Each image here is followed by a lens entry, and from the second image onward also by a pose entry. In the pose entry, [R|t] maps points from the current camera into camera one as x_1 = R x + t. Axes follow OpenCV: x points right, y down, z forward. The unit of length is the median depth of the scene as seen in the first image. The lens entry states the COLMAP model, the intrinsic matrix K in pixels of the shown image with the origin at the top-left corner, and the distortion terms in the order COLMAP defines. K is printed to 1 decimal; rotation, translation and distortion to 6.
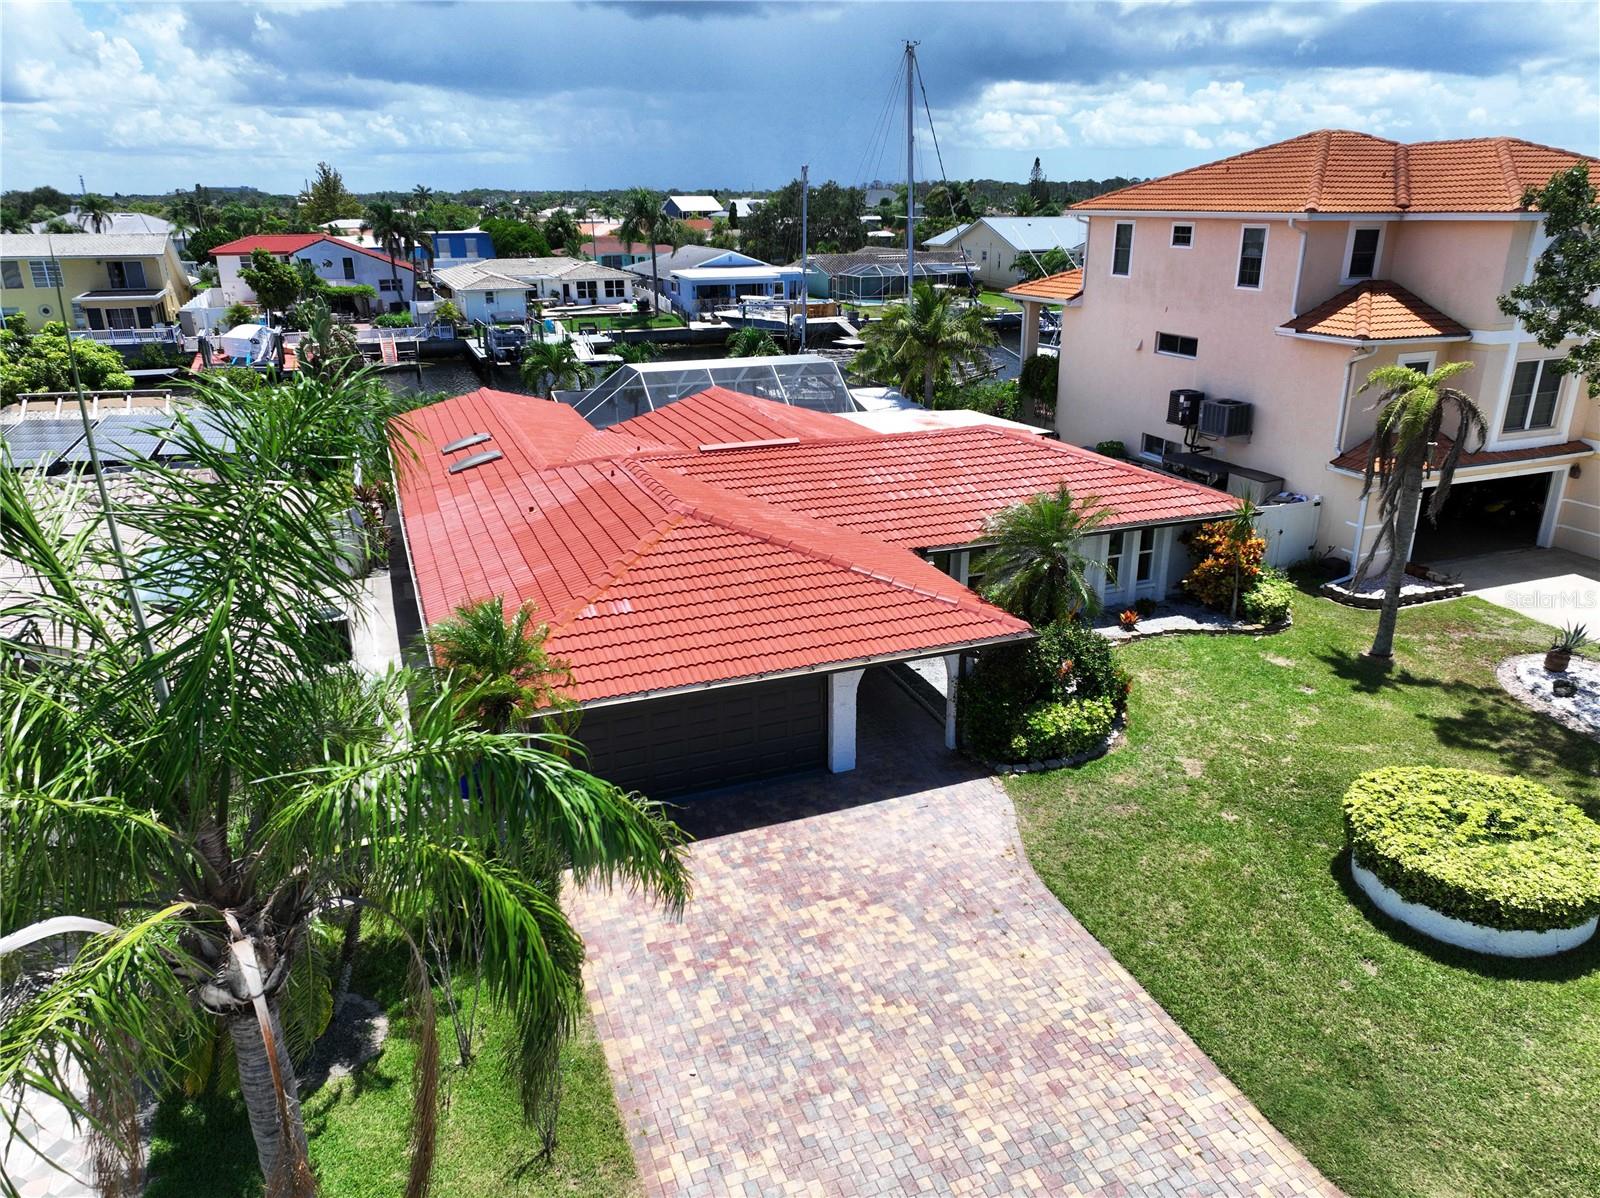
lens RADIAL K [[1123.9, 0, 802.5], [0, 1123.9, 600.2], [0, 0, 1]] dist [-0.002473, 0.021476]
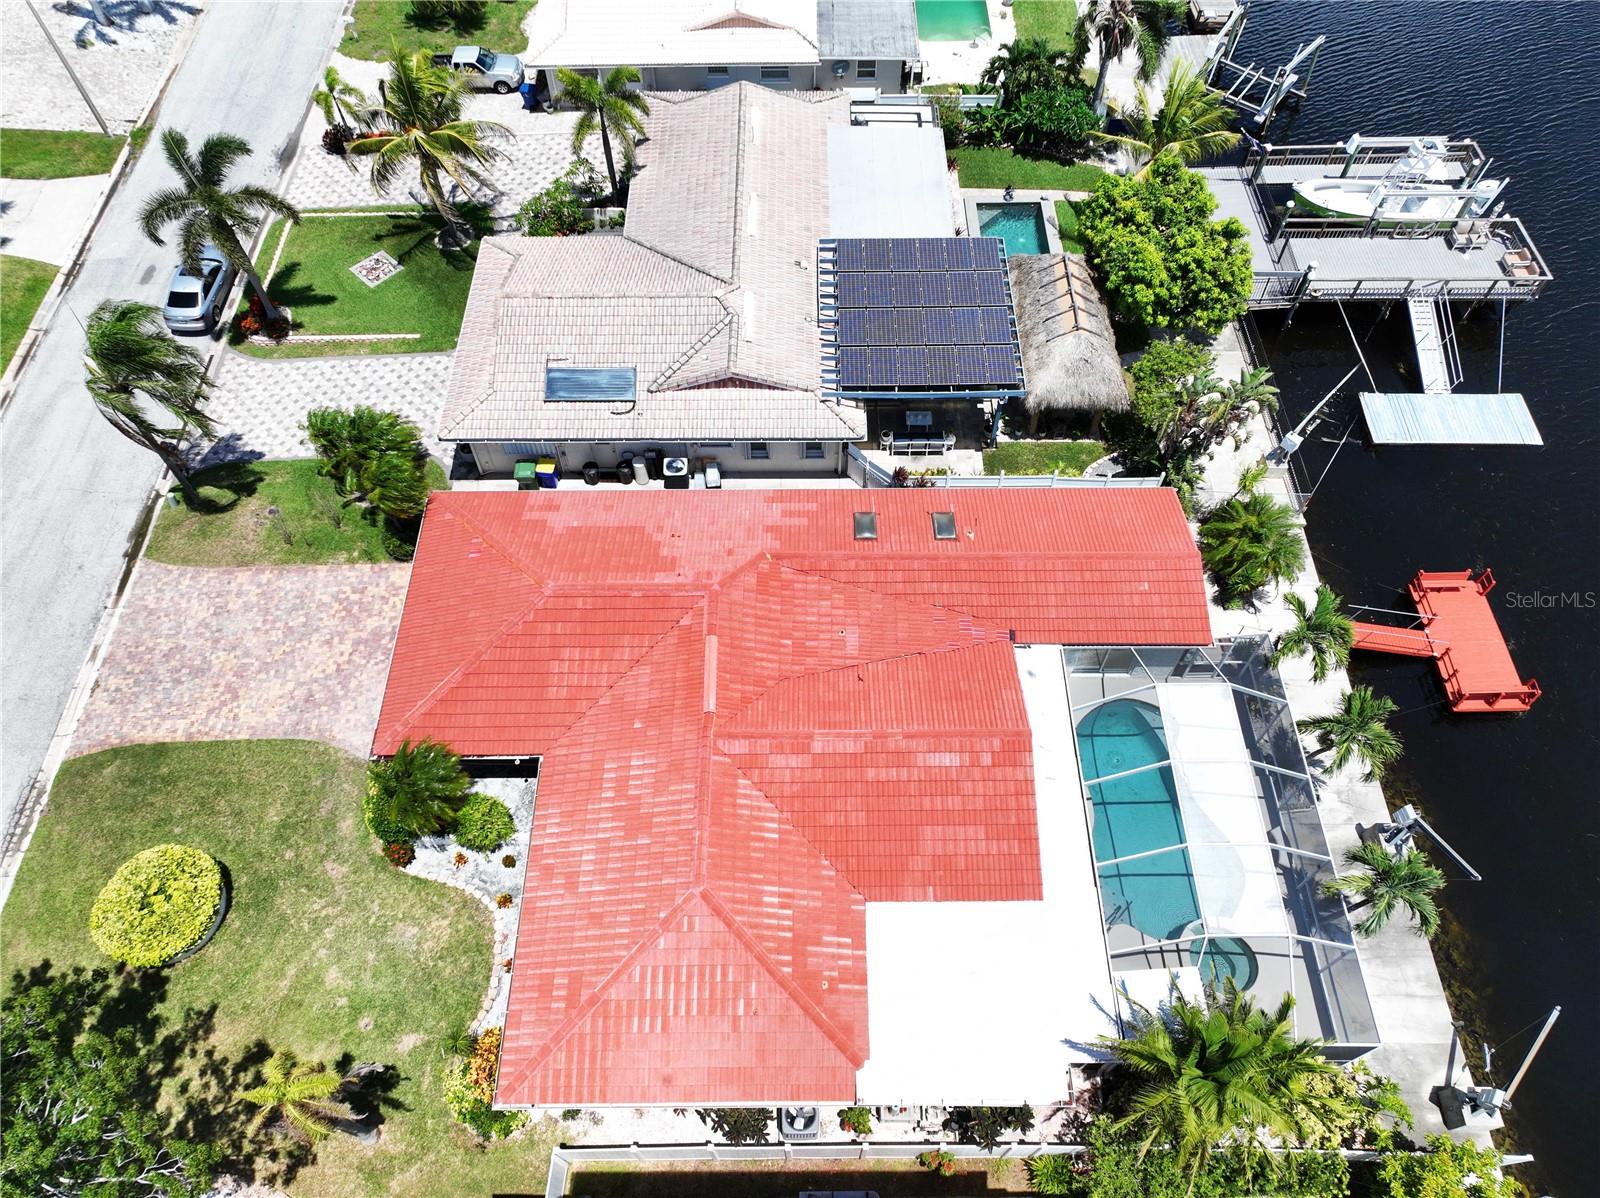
lens RADIAL K [[1126.3, 0, 802.9], [0, 1126.3, 597.7], [0, 0, 1]] dist [-0.008930, 0.032124]
pose [[-0.361021, 0.786149, -0.501631, 0.624446], [-0.307809, 0.407309, 0.859857, -1.693226], [0.880294, 0.464832, 0.094937, 1.277389]]
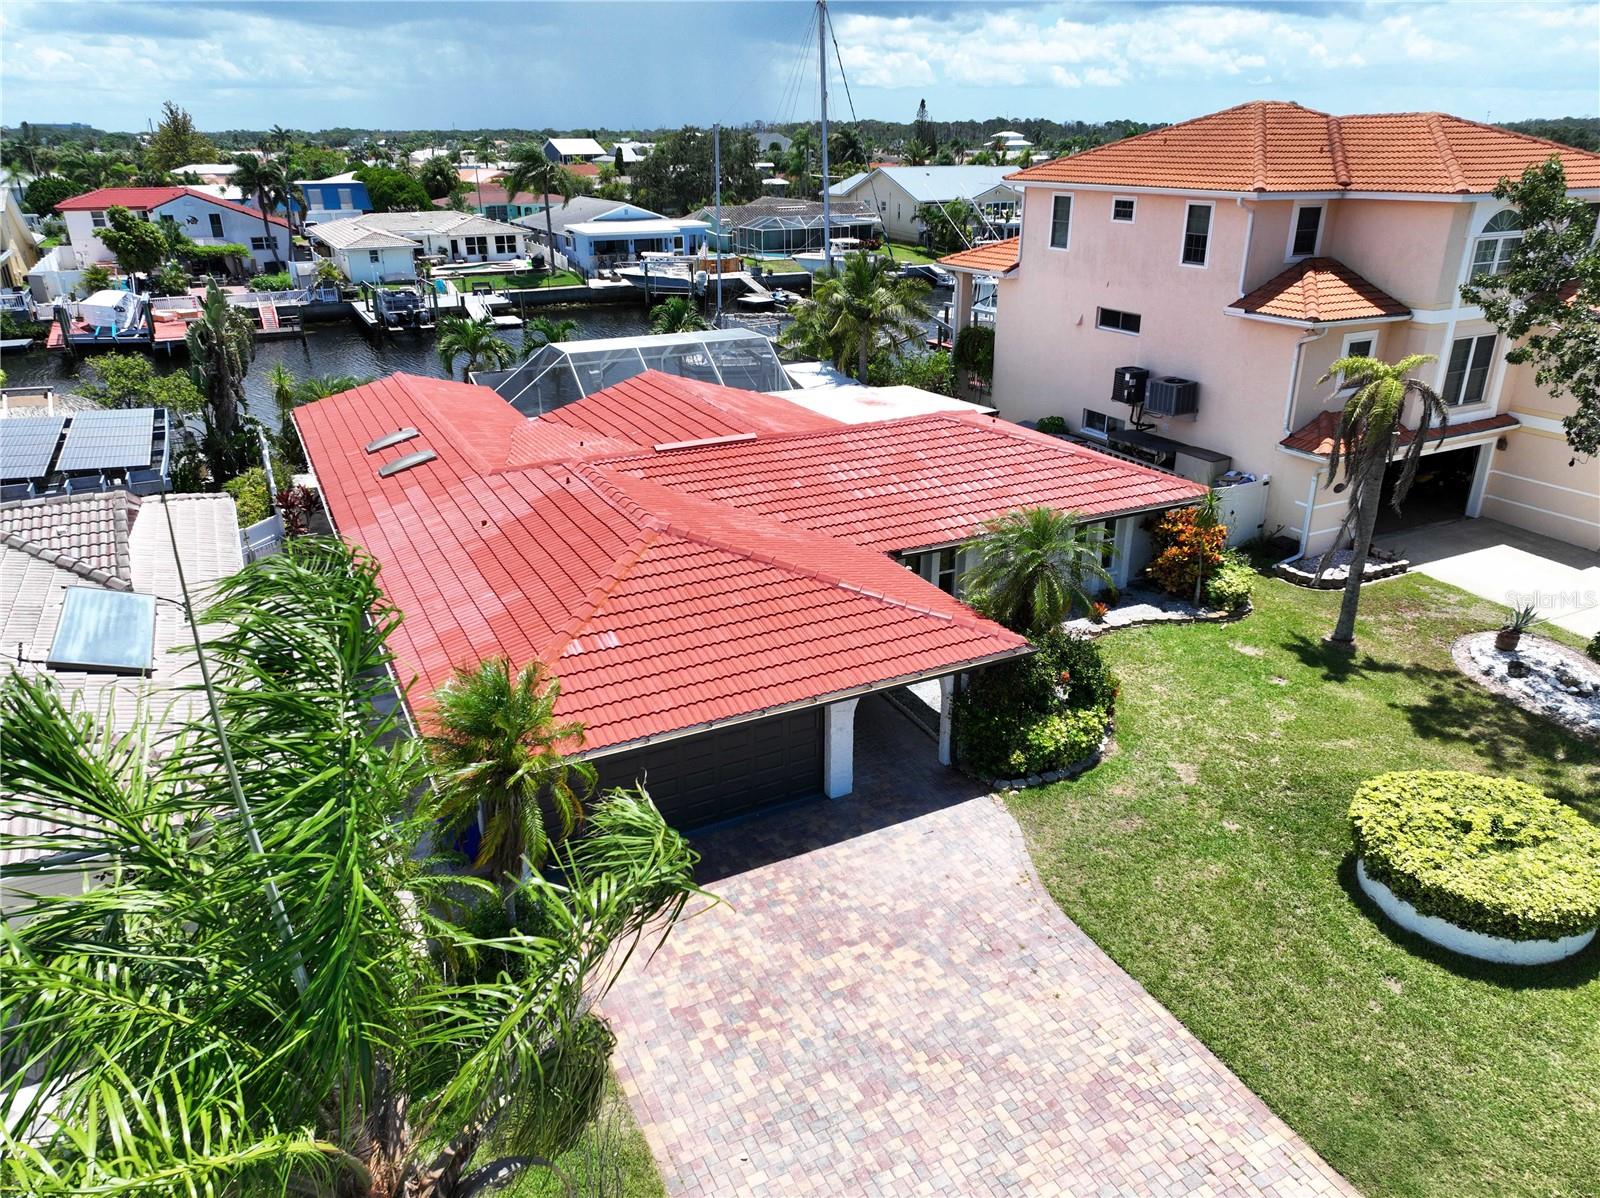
lens RADIAL K [[1123.9, 0, 802.5], [0, 1123.9, 600.2], [0, 0, 1]] dist [-0.002473, 0.021476]
pose [[0.995067, -0.037273, 0.091941, -0.079422], [0.032922, 0.998285, 0.048403, -0.064827], [-0.093588, -0.045137, 0.994587, 0.044812]]
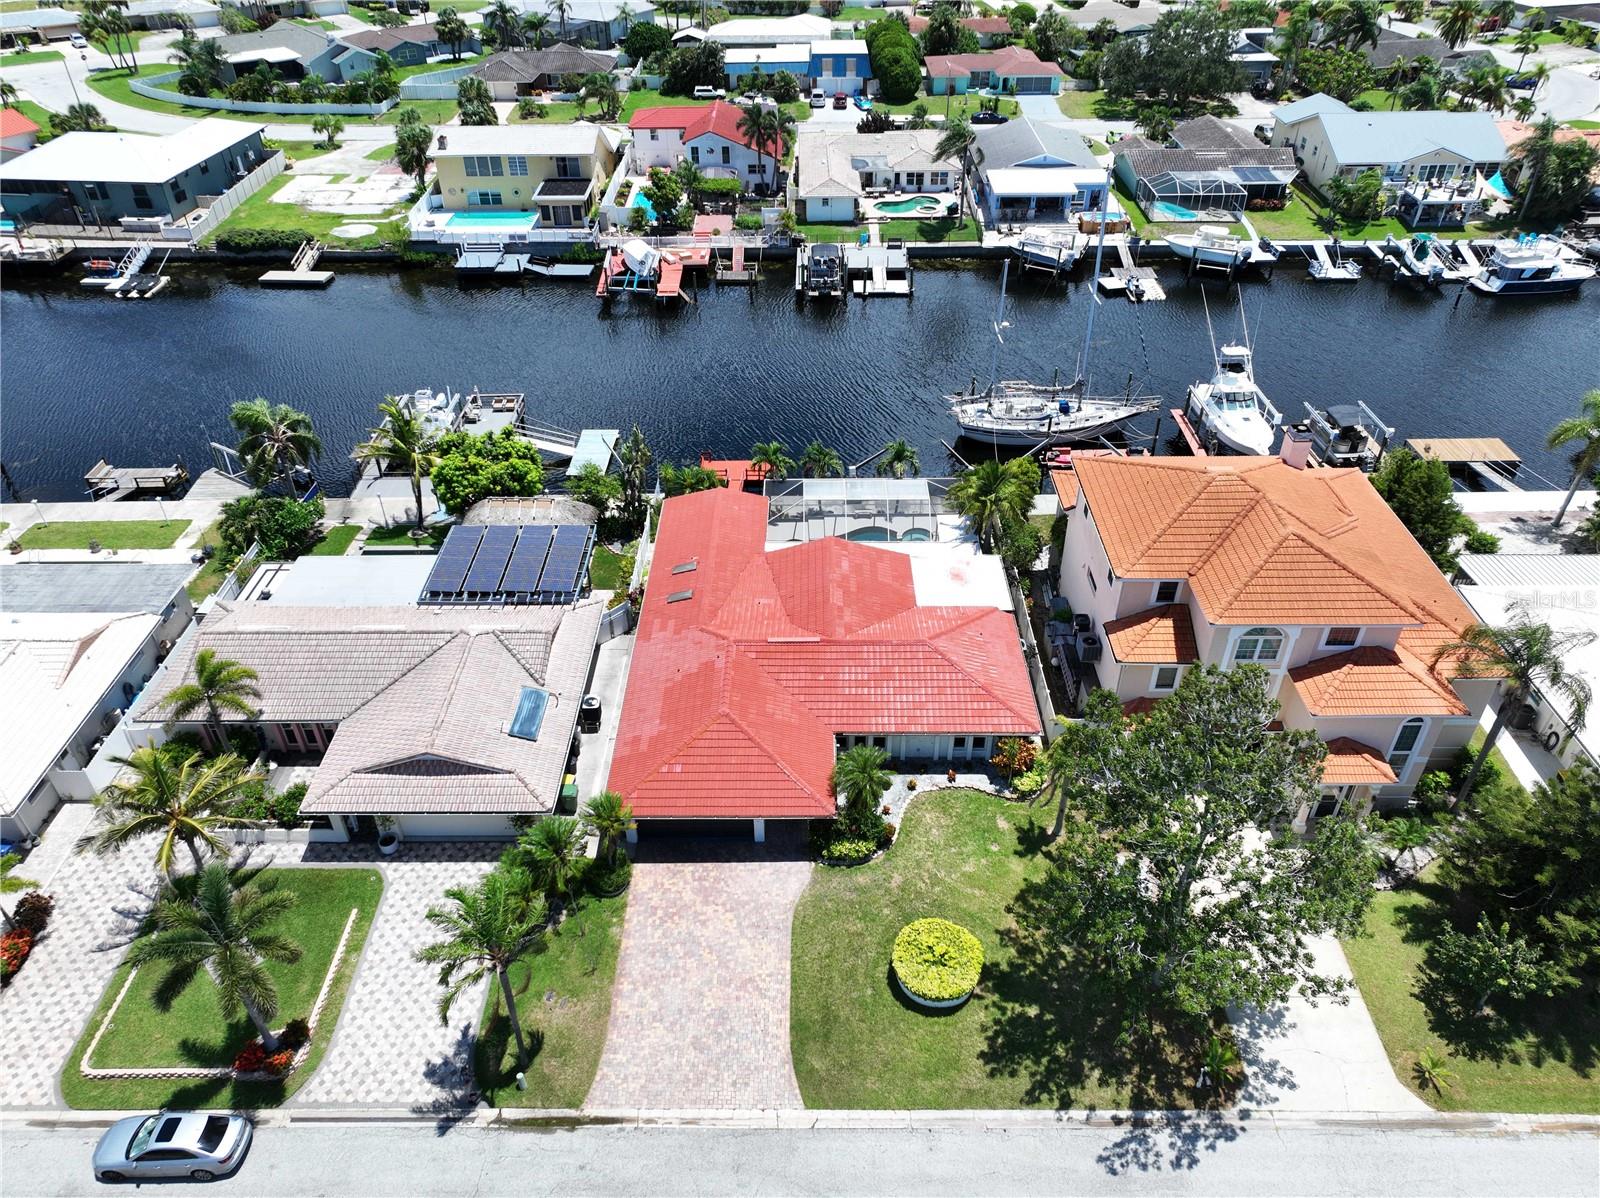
lens RADIAL K [[1123.9, 0, 802.5], [0, 1123.9, 600.2], [0, 0, 1]] dist [-0.002473, 0.021476]
pose [[0.929622, 0.219121, -0.296293, 0.741503], [-0.122419, 0.941982, 0.312544, -1.133138], [0.347587, -0.254276, 0.902512, -1.062797]]
